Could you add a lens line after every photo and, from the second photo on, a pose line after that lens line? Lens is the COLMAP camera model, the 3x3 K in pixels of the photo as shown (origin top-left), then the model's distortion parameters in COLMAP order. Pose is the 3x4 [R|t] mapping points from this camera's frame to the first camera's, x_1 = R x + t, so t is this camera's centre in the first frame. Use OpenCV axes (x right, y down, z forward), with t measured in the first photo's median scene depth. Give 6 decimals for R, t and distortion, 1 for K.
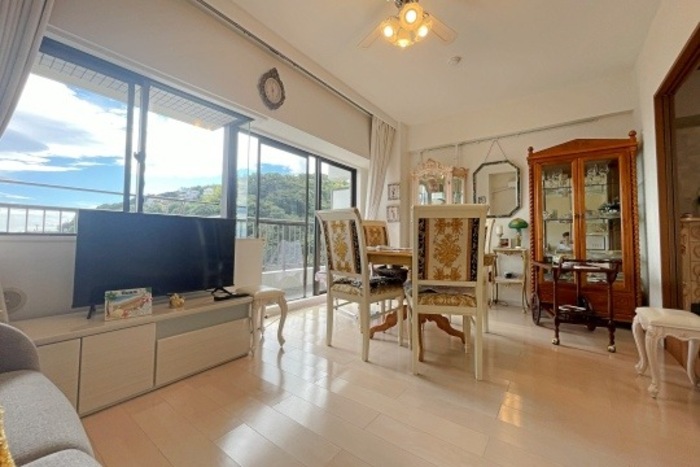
lens RADIAL K [[283.4, 0, 346.8], [0, 283.4, 226.1], [0, 0, 1]] dist [0.001163, 0.000089]
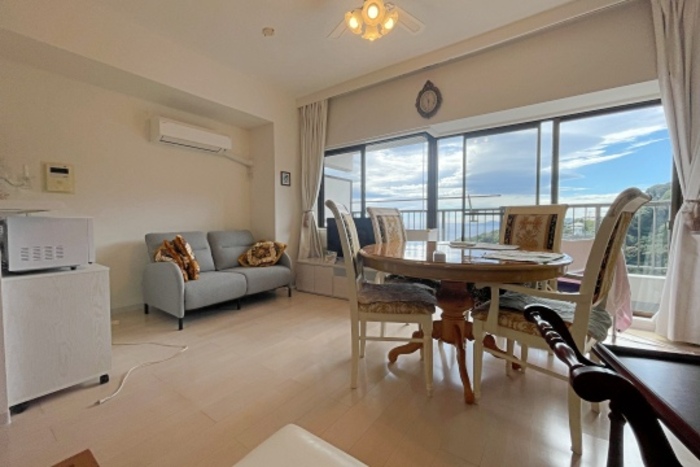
lens RADIAL K [[285.1, 0, 350.0], [0, 285.1, 233.5], [0, 0, 1]] dist [0.000276, 0.000051]
pose [[0.024791, 0.028702, -0.999281, 0.876715], [0.048242, 0.998389, 0.029873, 0.007289], [0.998528, -0.048948, 0.023367, 0.611276]]
